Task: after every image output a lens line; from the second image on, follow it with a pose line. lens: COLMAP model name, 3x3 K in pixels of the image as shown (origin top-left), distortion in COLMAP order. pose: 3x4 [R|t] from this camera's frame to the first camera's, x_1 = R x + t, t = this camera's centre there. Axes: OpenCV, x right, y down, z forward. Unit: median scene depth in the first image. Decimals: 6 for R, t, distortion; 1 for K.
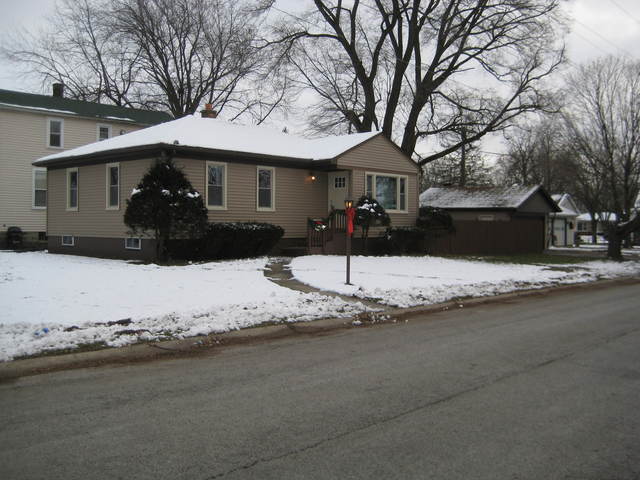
lens RADIAL K [[663.5, 0, 320.0], [0, 663.5, 240.0], [0, 0, 1]] dist [-0.155535, 0.204505]
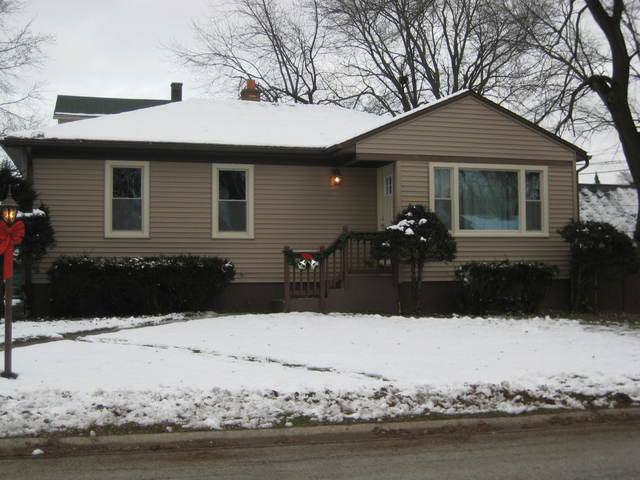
lens RADIAL K [[811.0, 0, 320.0], [0, 811.0, 240.0], [0, 0, 1]] dist [-0.182566, -0.004511]
pose [[0.846543, -0.023399, -0.531807, 0.360840], [-0.004453, 0.998687, -0.051029, -0.003567], [0.532302, 0.045566, 0.845327, 0.393522]]
